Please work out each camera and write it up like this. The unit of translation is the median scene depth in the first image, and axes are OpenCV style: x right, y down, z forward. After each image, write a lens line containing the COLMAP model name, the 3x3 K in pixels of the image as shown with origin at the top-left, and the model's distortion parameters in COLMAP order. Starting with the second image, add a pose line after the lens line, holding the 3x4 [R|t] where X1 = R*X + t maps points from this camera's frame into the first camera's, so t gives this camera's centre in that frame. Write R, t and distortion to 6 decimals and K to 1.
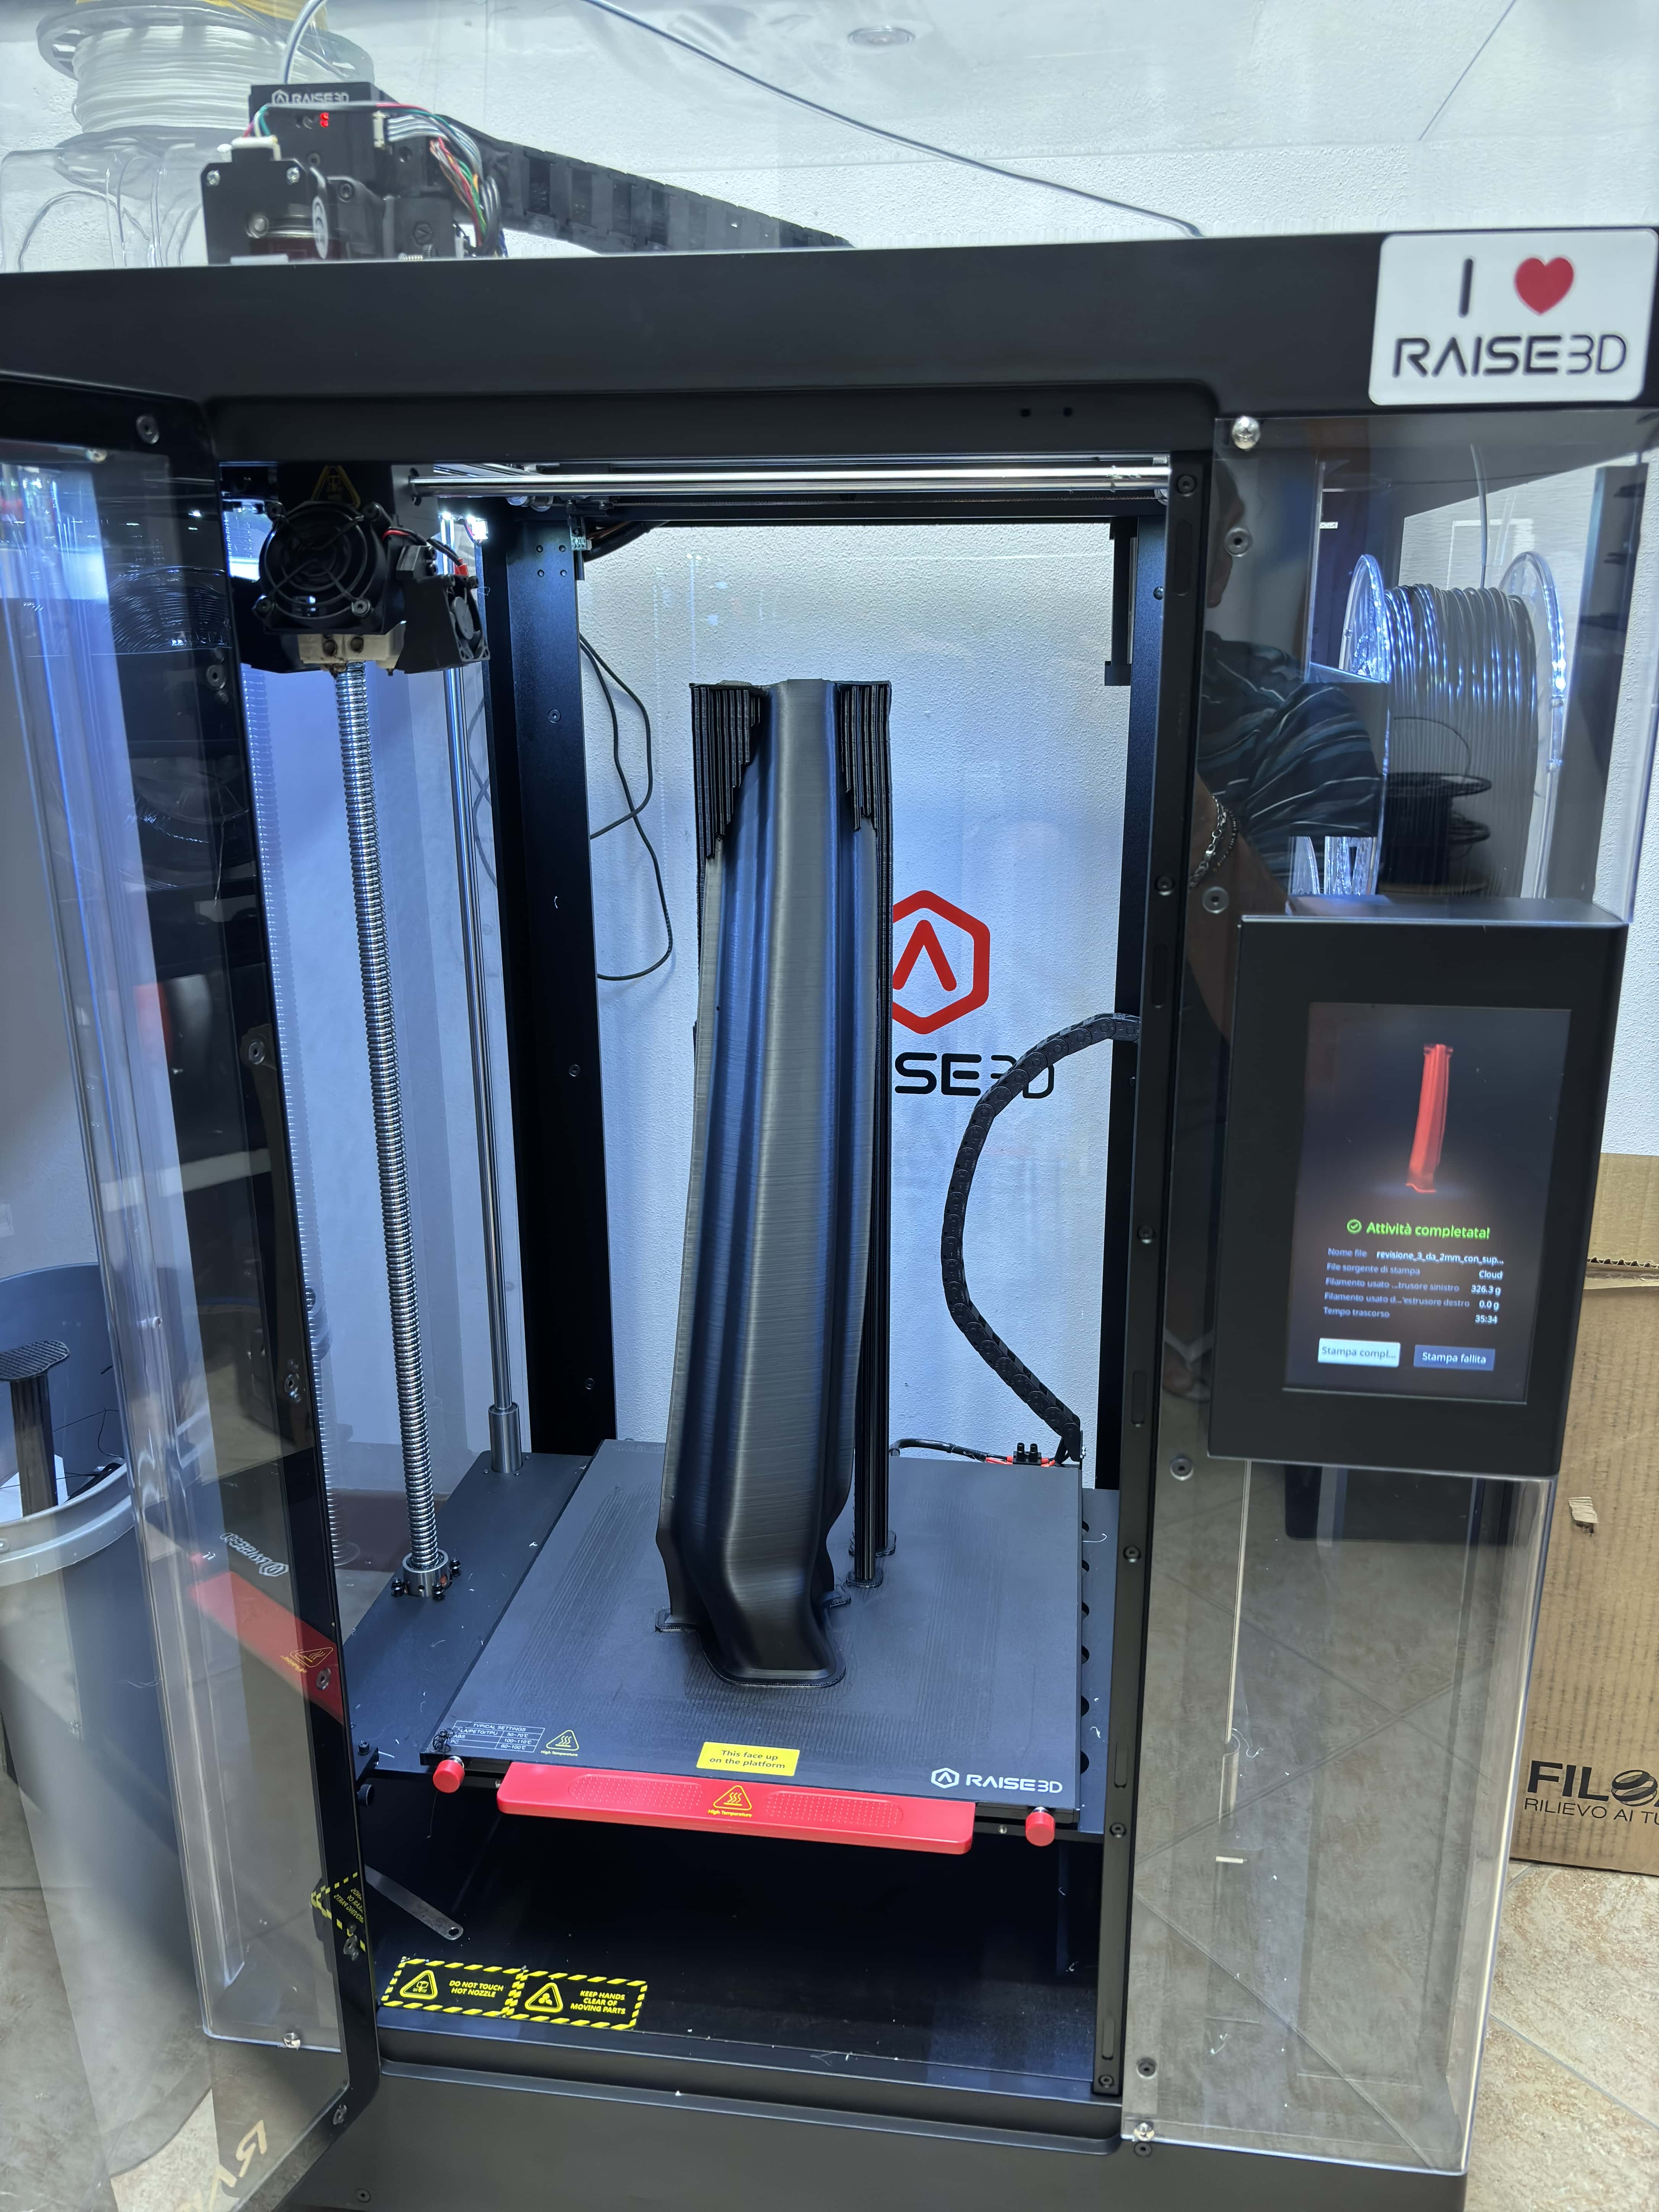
lens RADIAL K [[1694.9, 0, 824.4], [0, 1694.9, 1113.6], [0, 0, 1]] dist [0.016439, -0.031718]
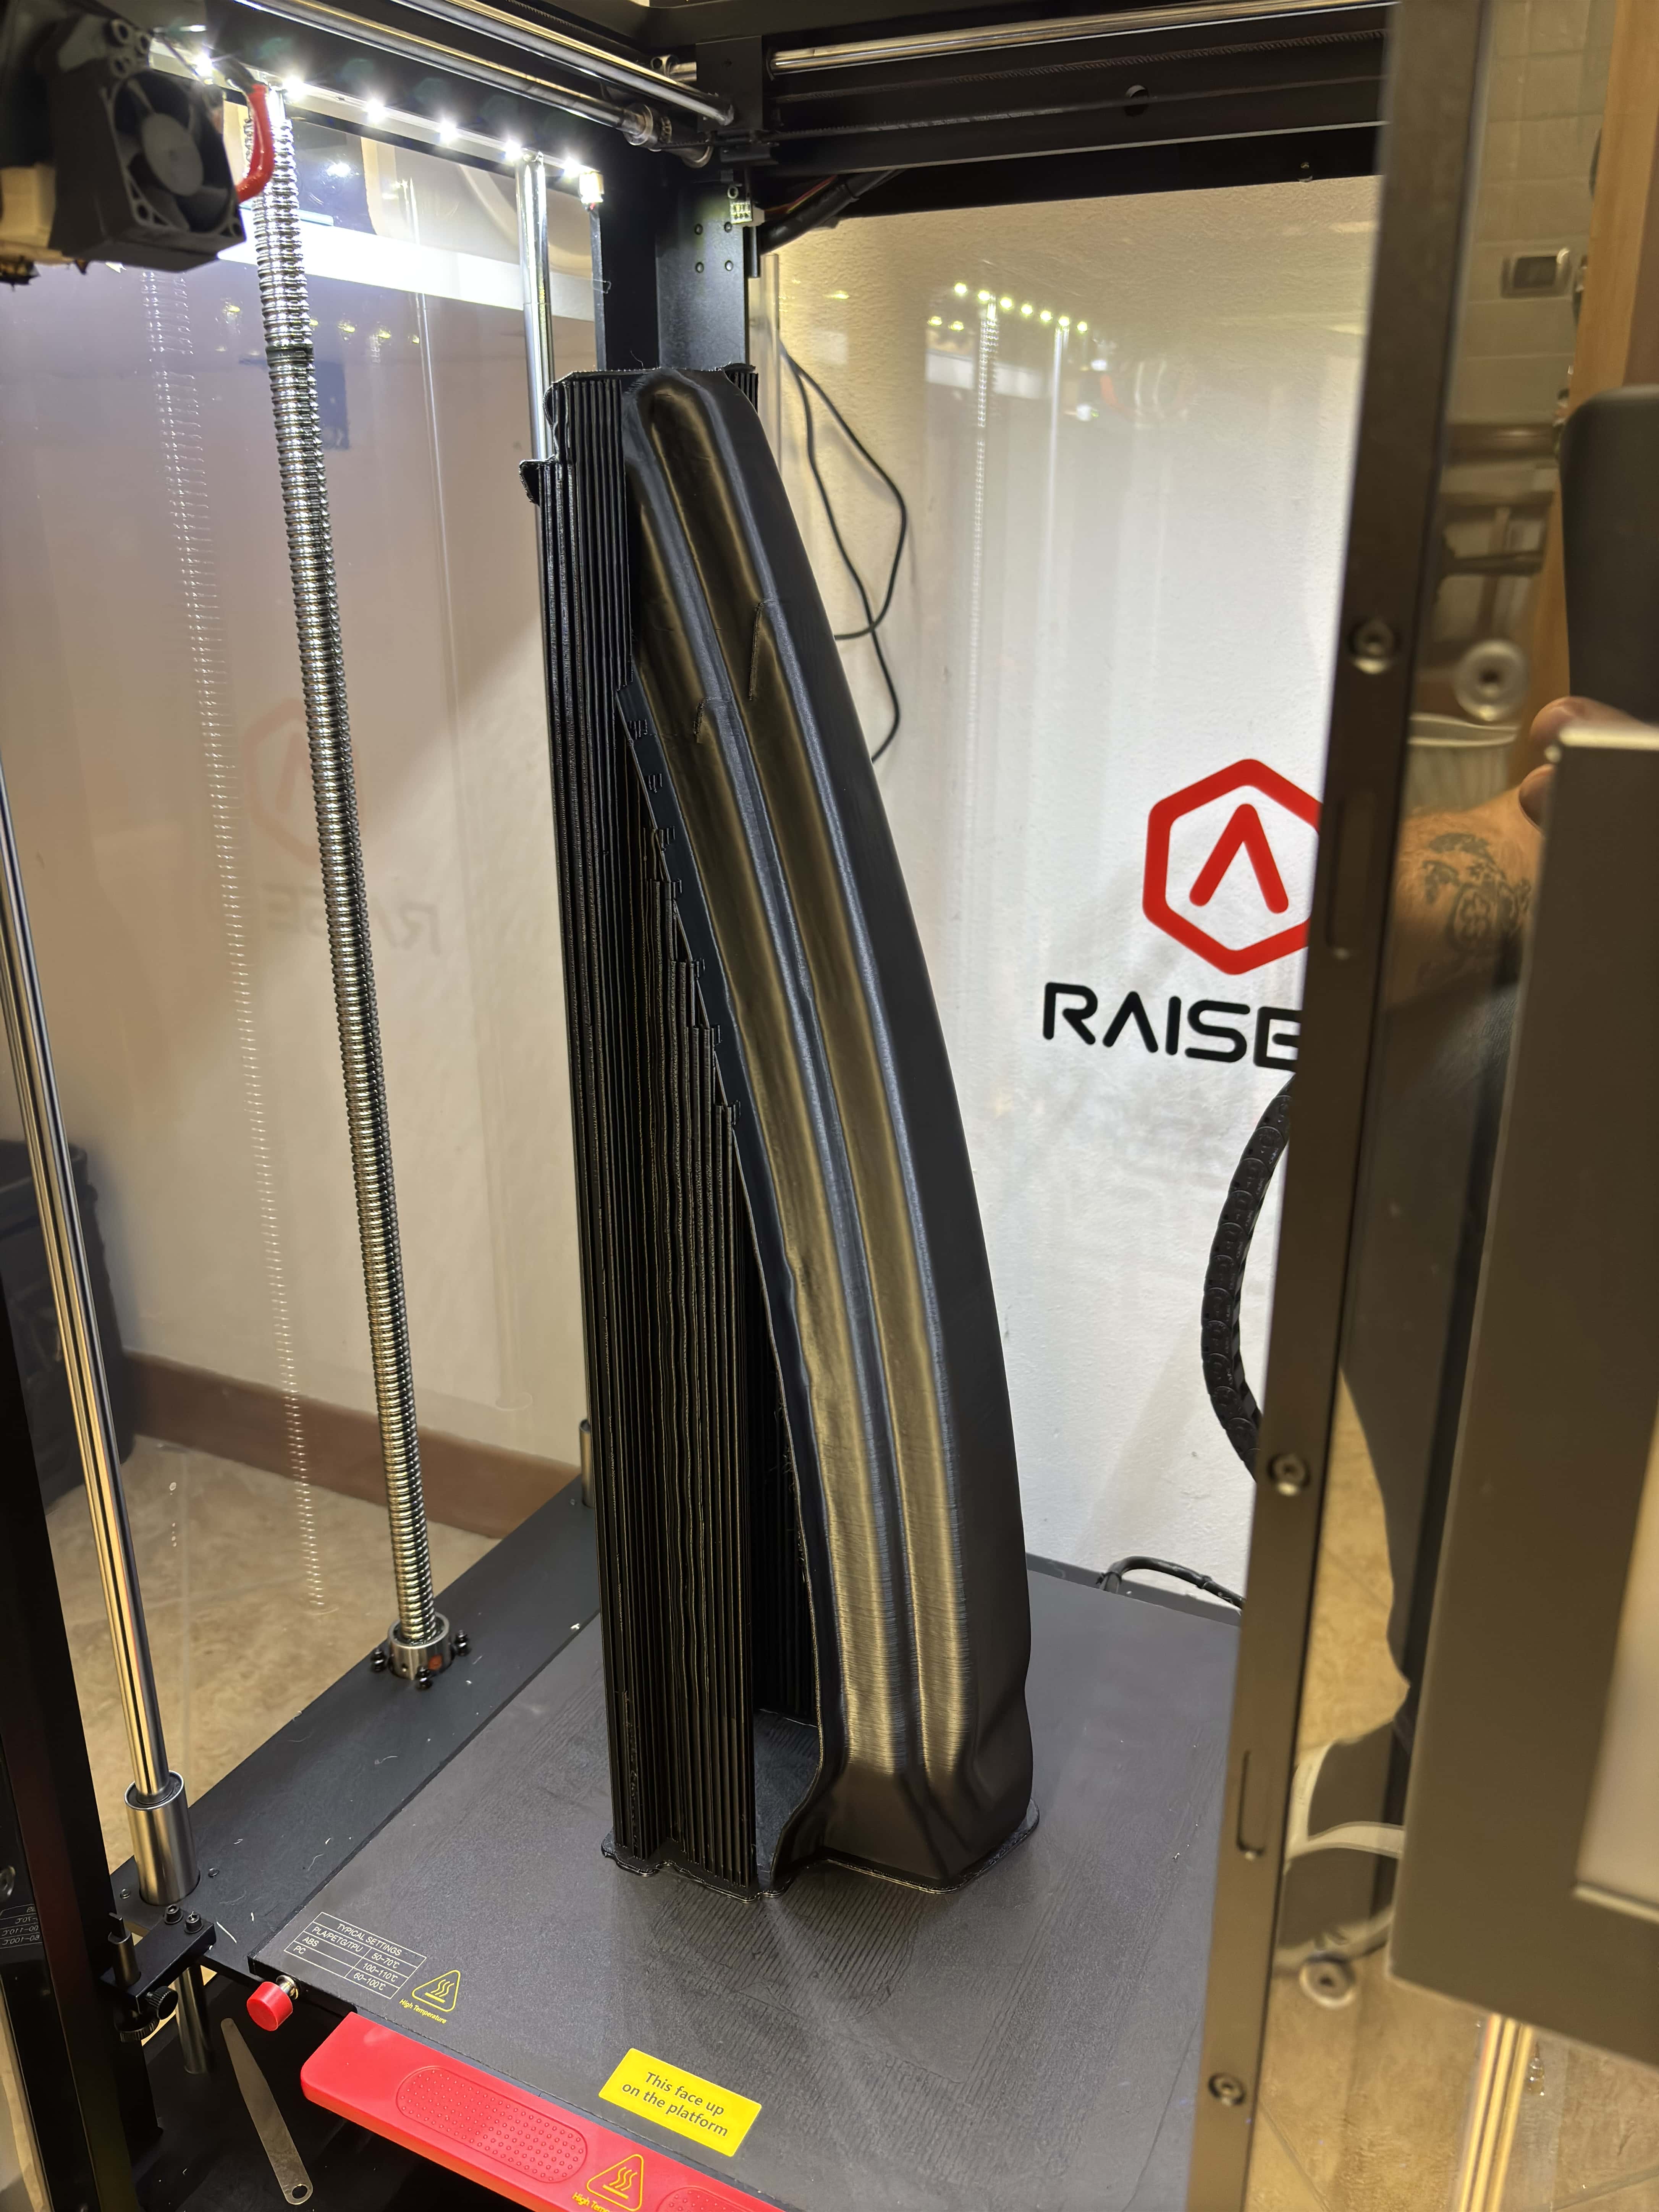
lens RADIAL K [[1694.9, 0, 809.6], [0, 1694.9, 1103.2], [0, 0, 1]] dist [0.016439, -0.031718]
pose [[0.947210, 0.103147, -0.303568, 0.148179], [-0.089892, 0.994298, 0.057360, -0.026690], [0.307754, -0.027044, 0.951082, 0.415104]]
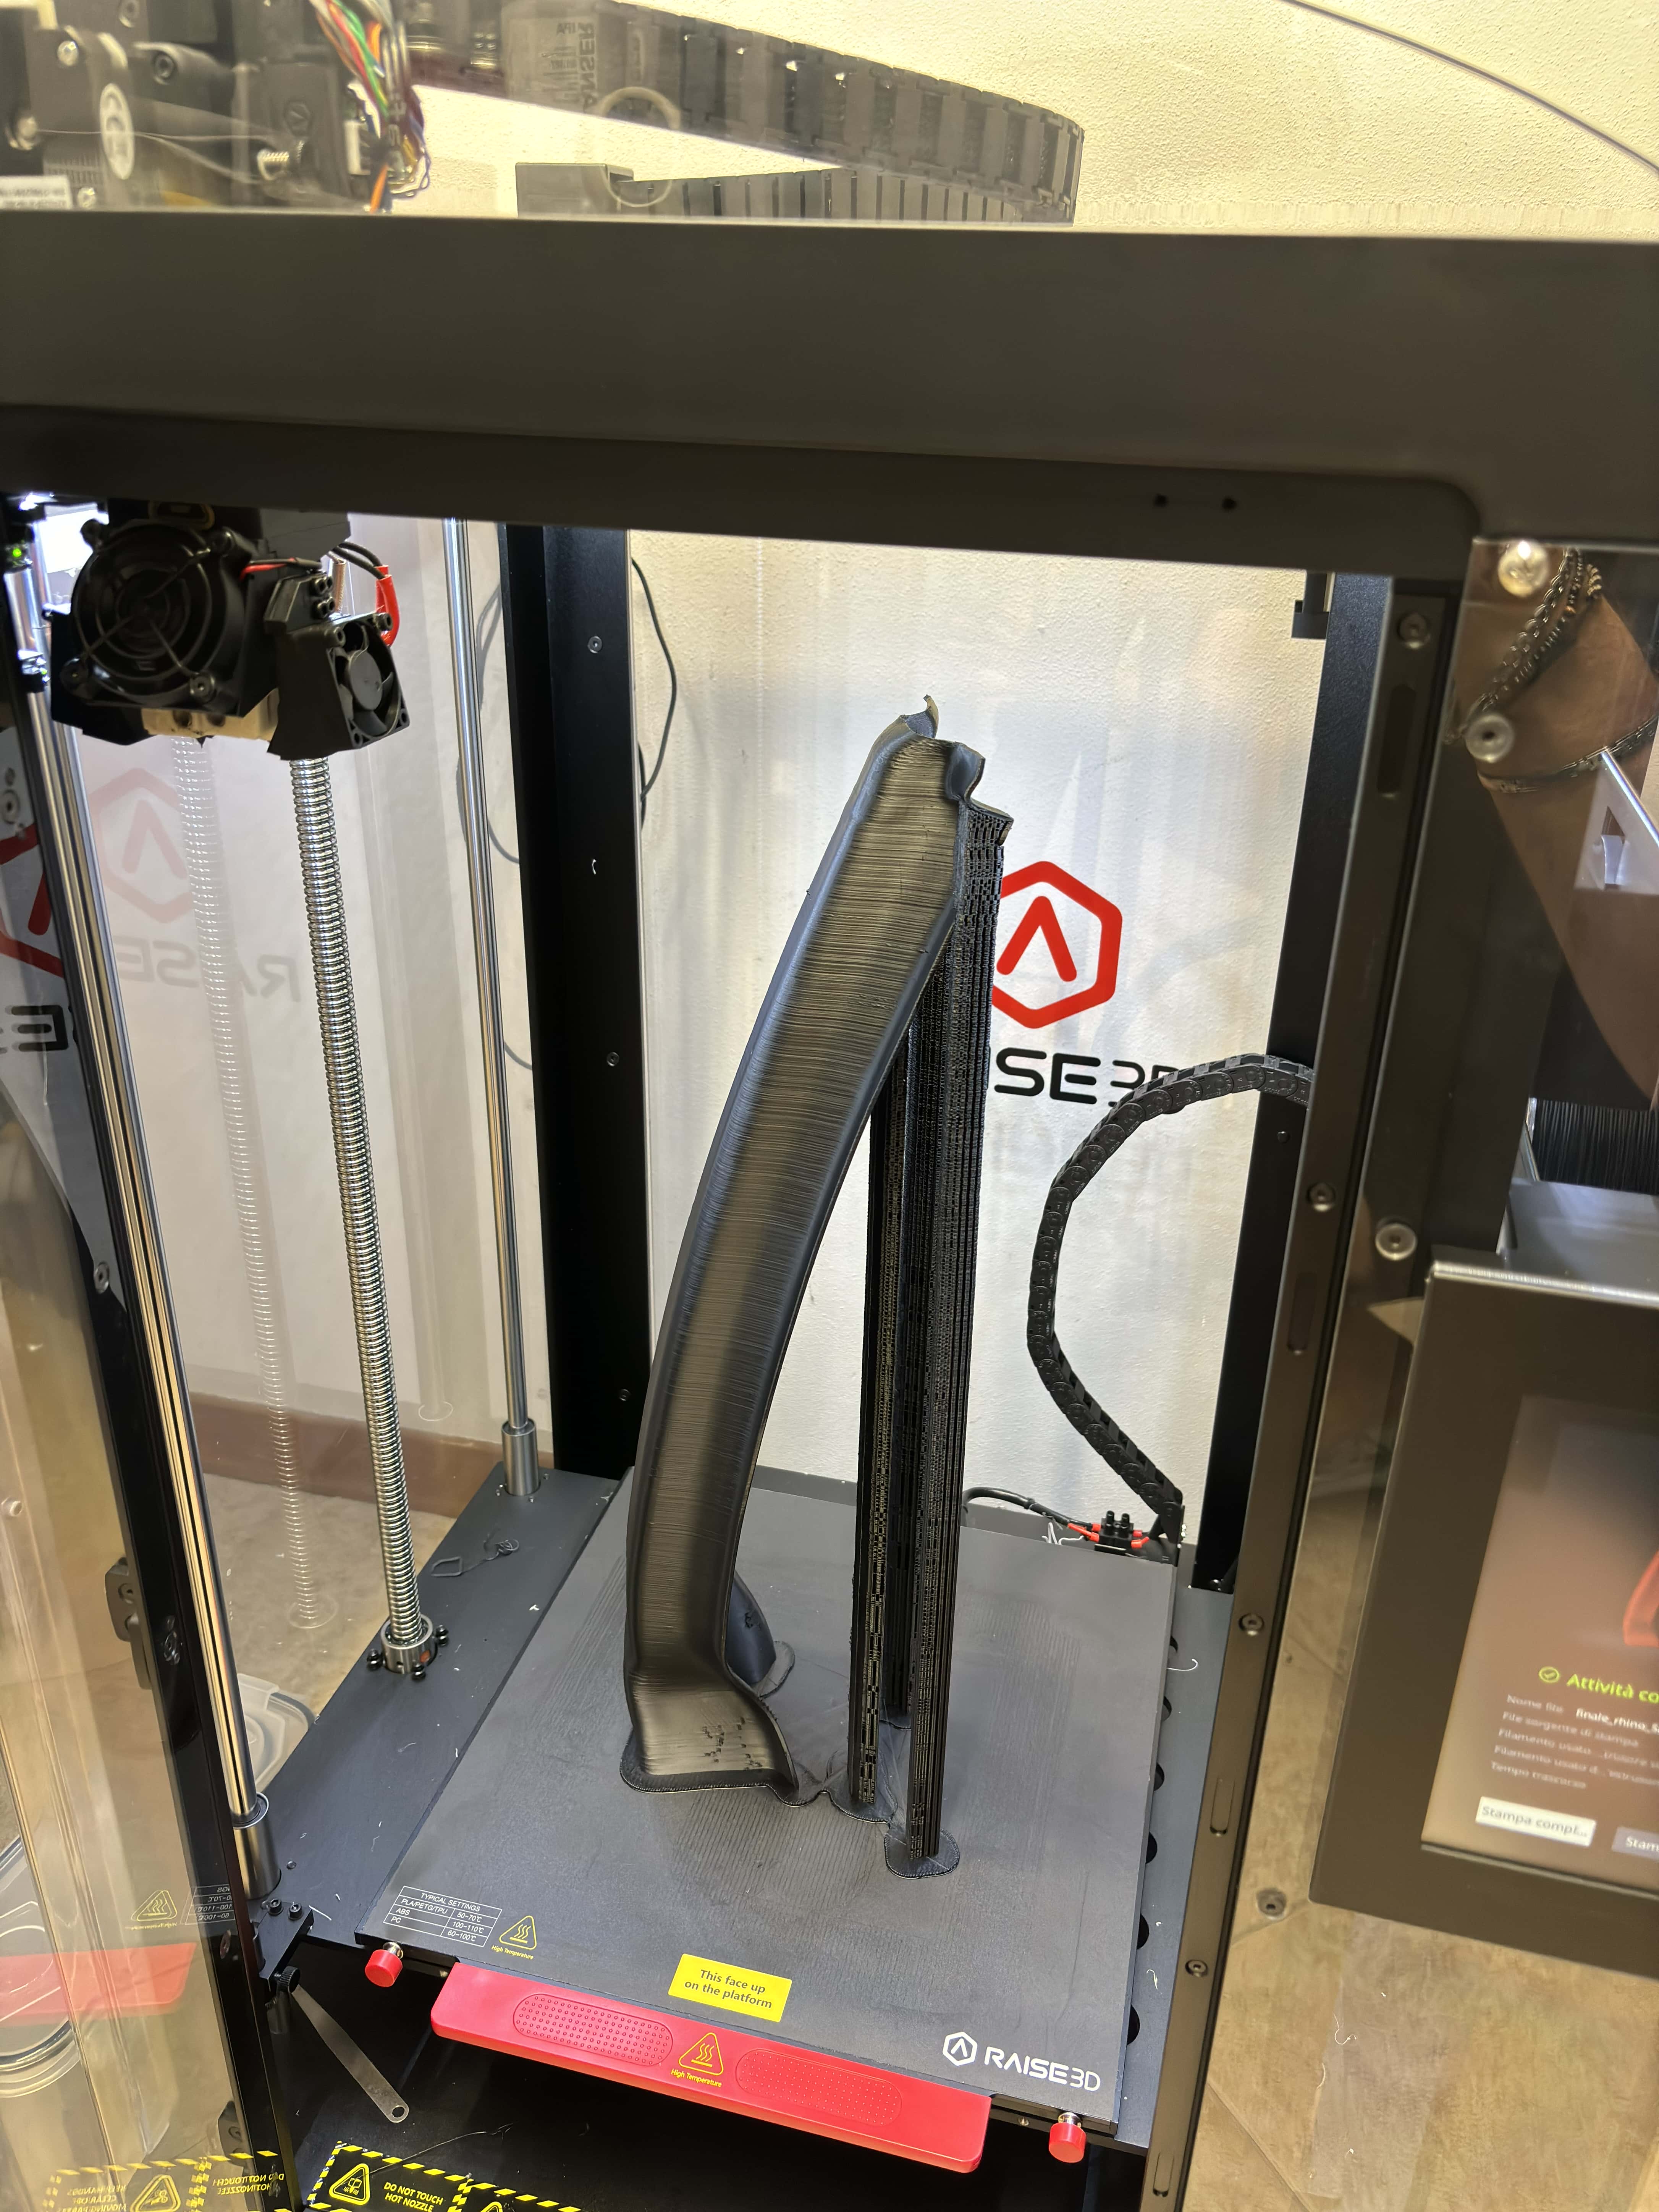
lens RADIAL K [[1694.9, 0, 814.1], [0, 1694.9, 1080.4], [0, 0, 1]] dist [0.016439, -0.031718]
pose [[0.993268, 0.067767, -0.093946, 0.043561], [-0.053008, 0.987028, 0.151543, -0.192691], [0.102997, -0.145543, 0.983976, 0.228528]]
